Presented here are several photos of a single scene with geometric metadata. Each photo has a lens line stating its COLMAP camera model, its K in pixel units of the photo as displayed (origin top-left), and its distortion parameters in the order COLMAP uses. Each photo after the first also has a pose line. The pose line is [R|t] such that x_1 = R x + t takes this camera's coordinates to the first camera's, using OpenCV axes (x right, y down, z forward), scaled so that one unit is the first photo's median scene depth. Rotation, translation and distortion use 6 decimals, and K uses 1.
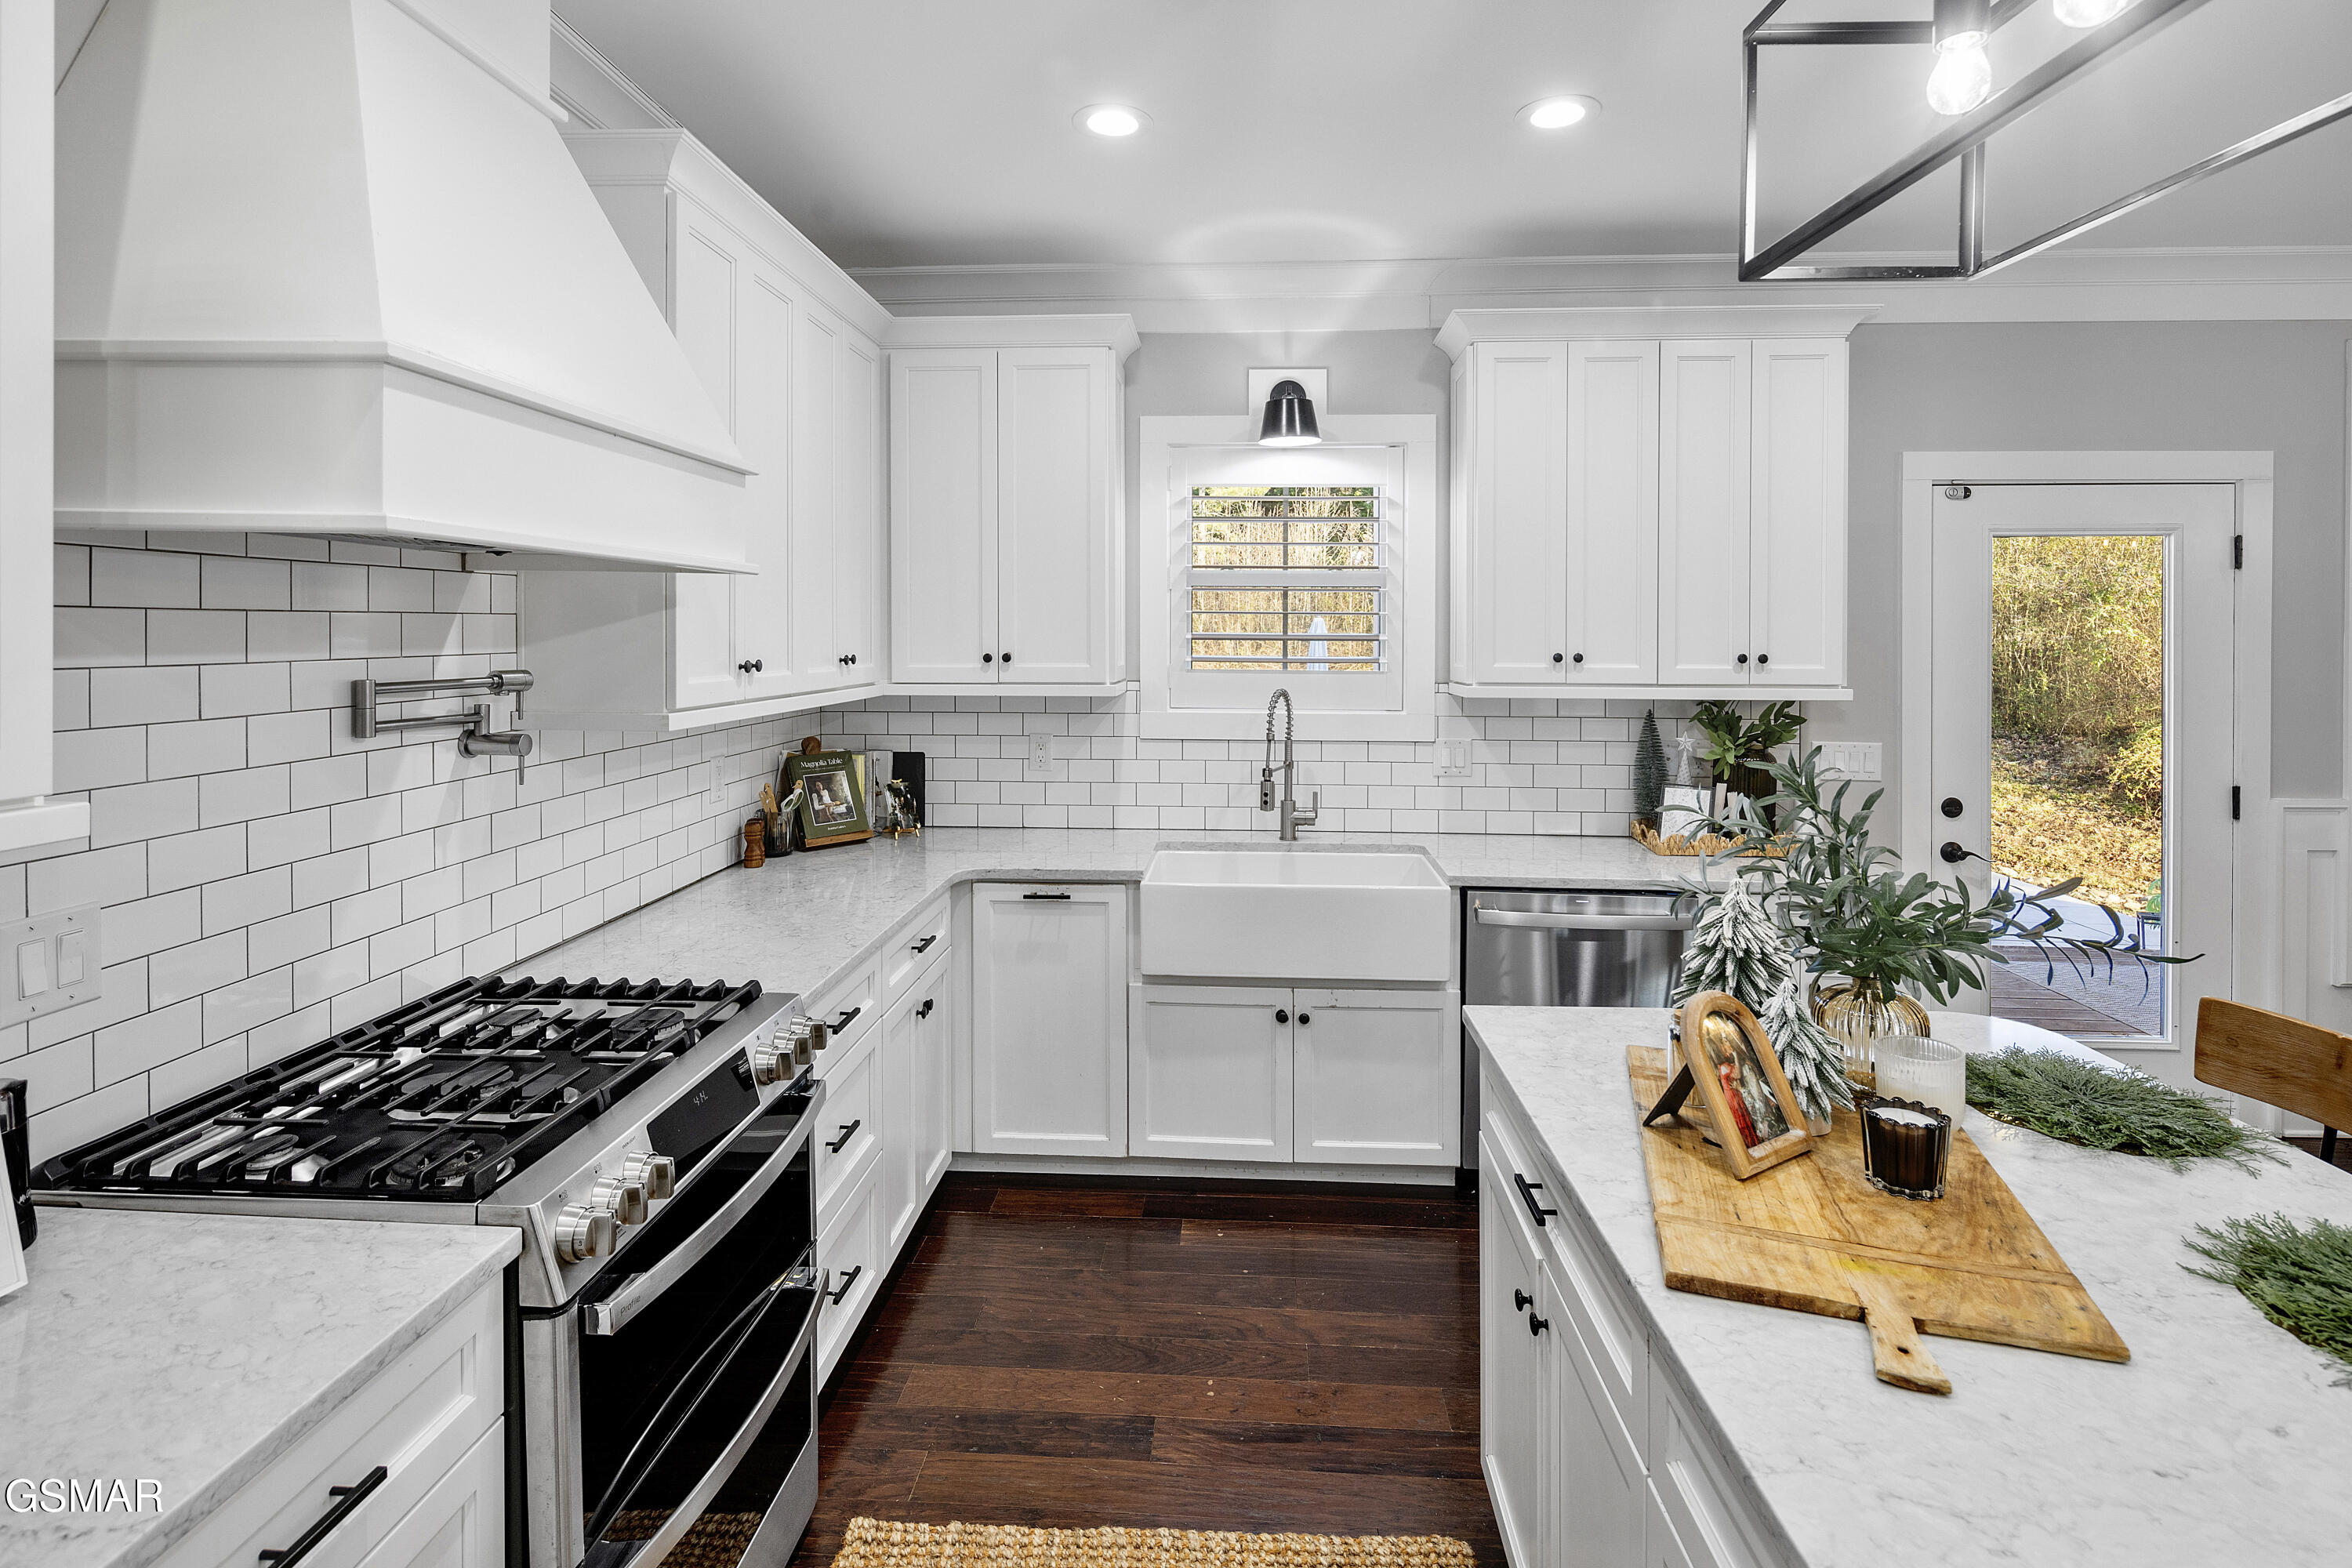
lens RADIAL K [[1161.9, 0, 1180.9], [0, 1161.9, 638.4], [0, 0, 1]] dist [0.000298, -0.000552]
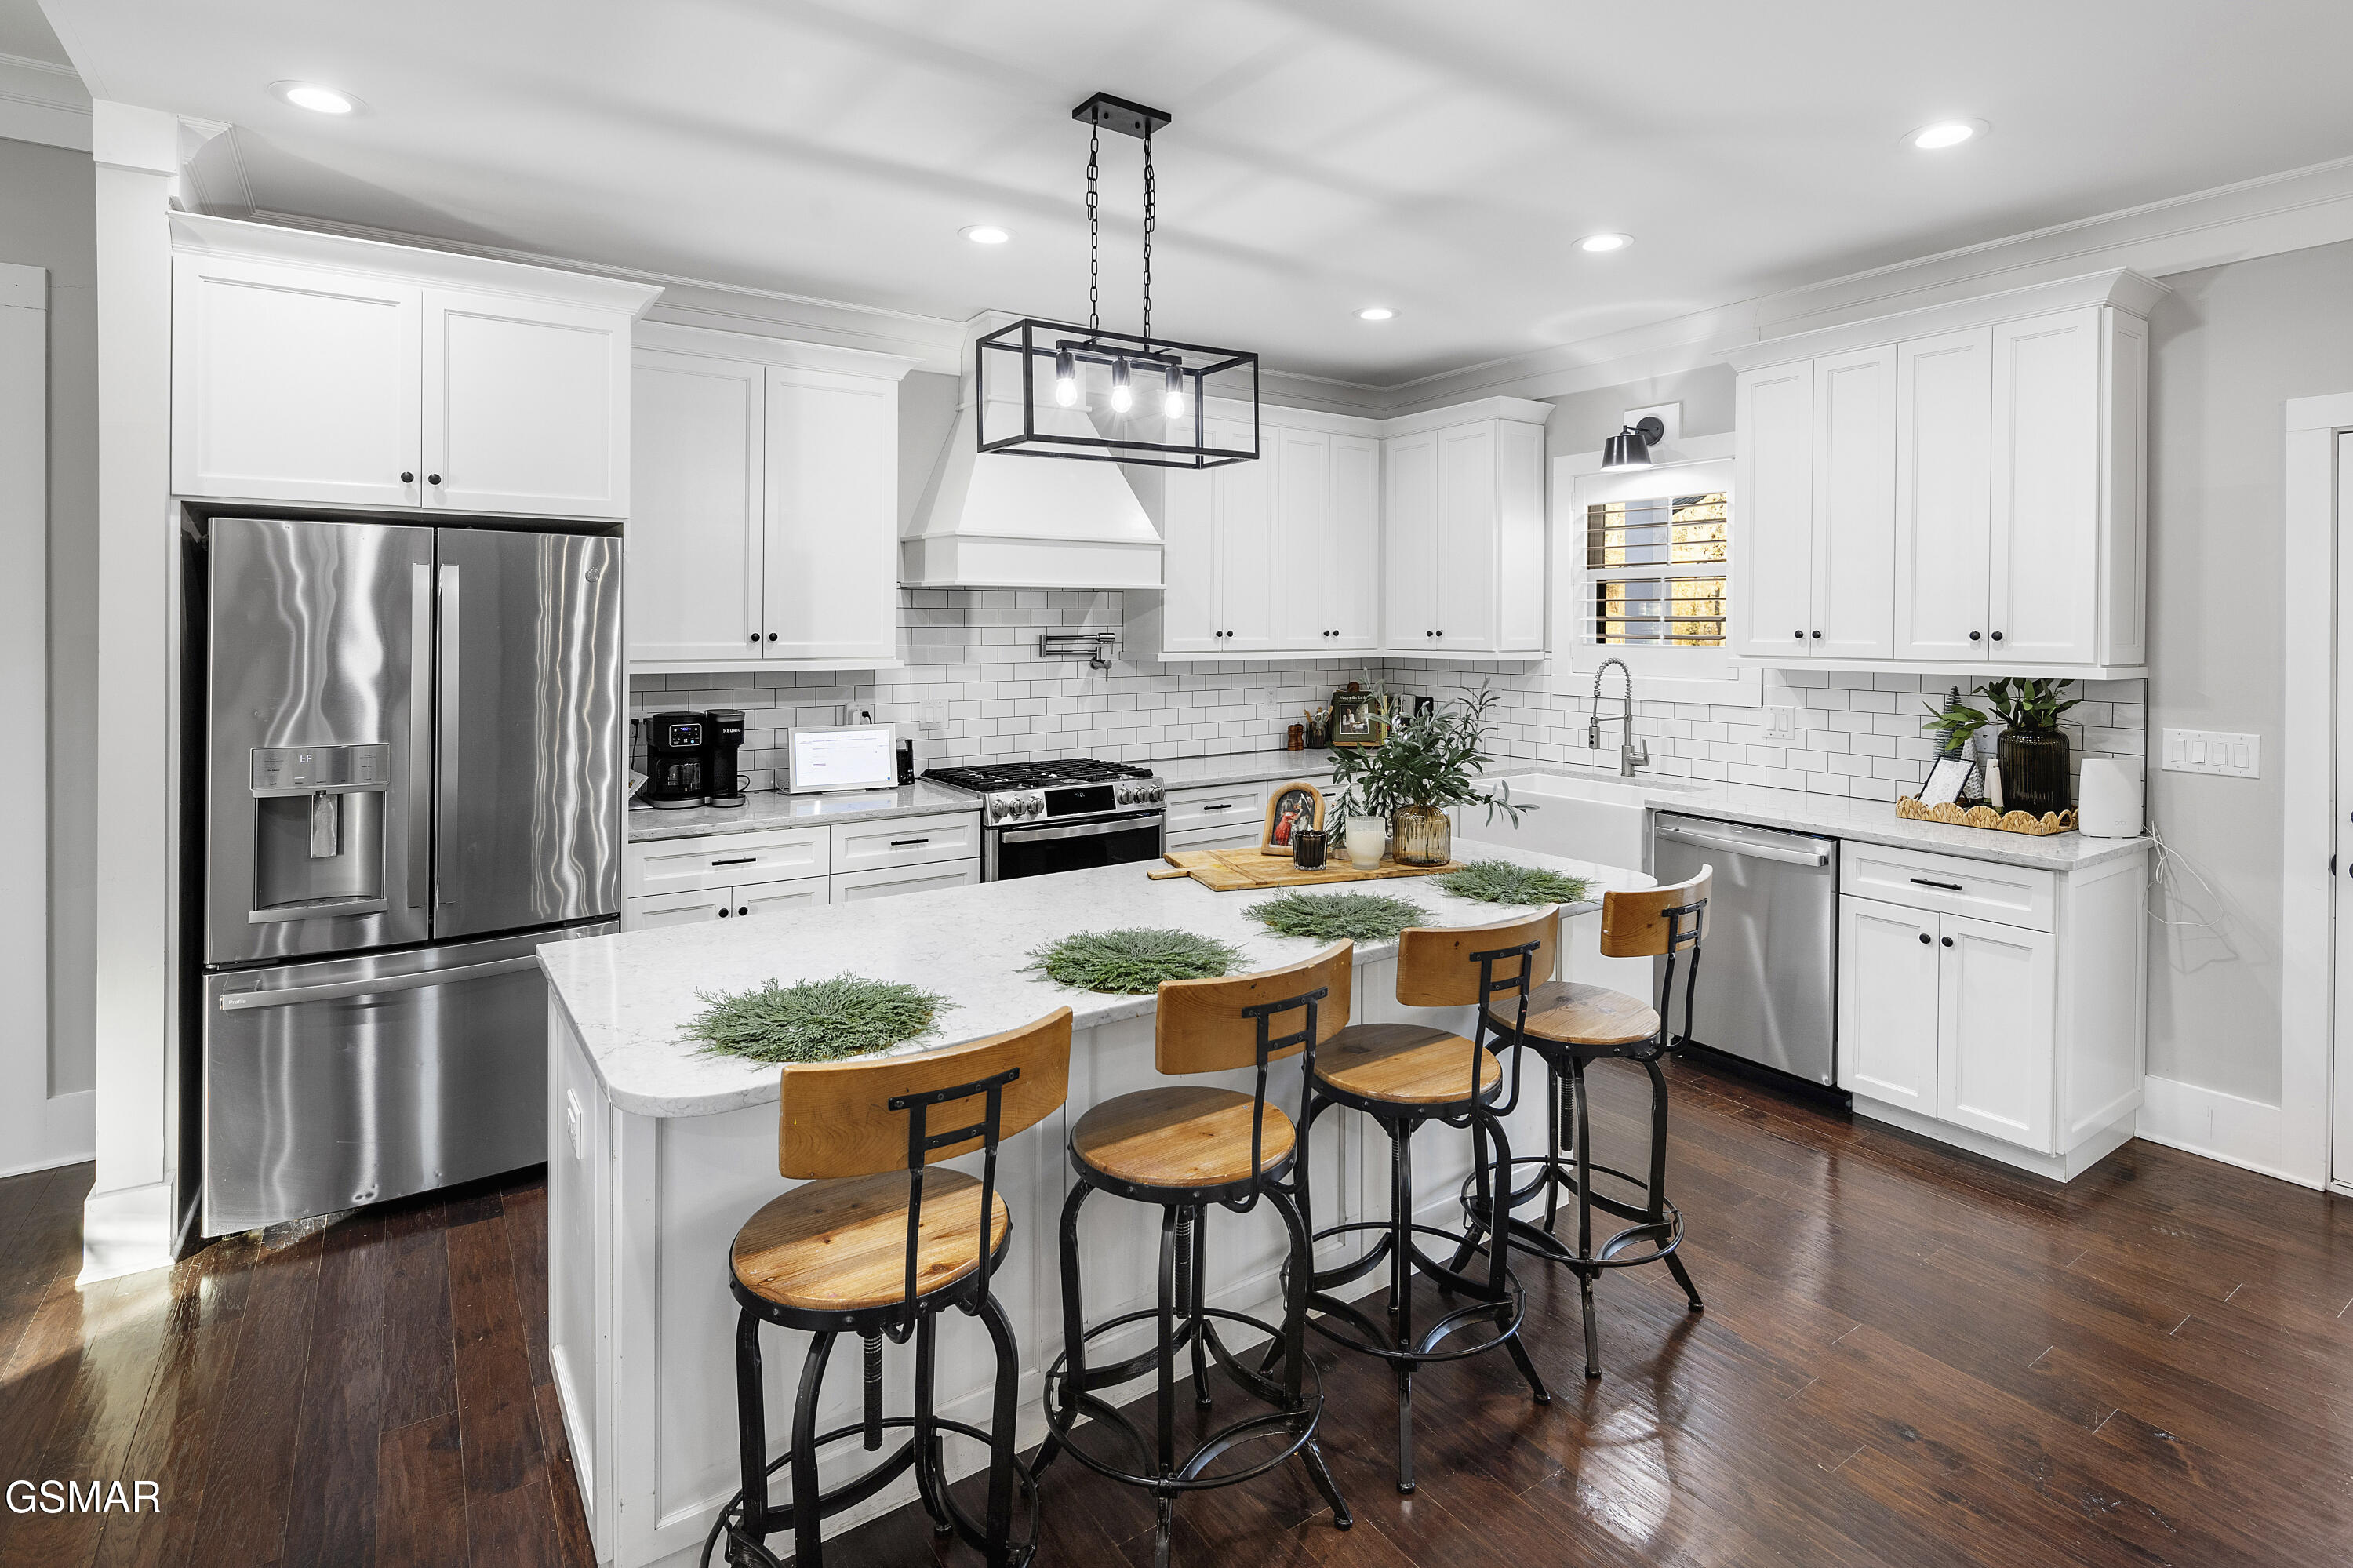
lens RADIAL K [[1162.4, 0, 1181.4], [0, 1162.4, 638.3], [0, 0, 1]] dist [0.000298, -0.000552]
pose [[0.607522, 0.006750, -0.794274, 0.832730], [-0.002507, 0.999975, 0.006581, 0.013493], [0.794299, -0.002007, 0.607524, -0.185533]]
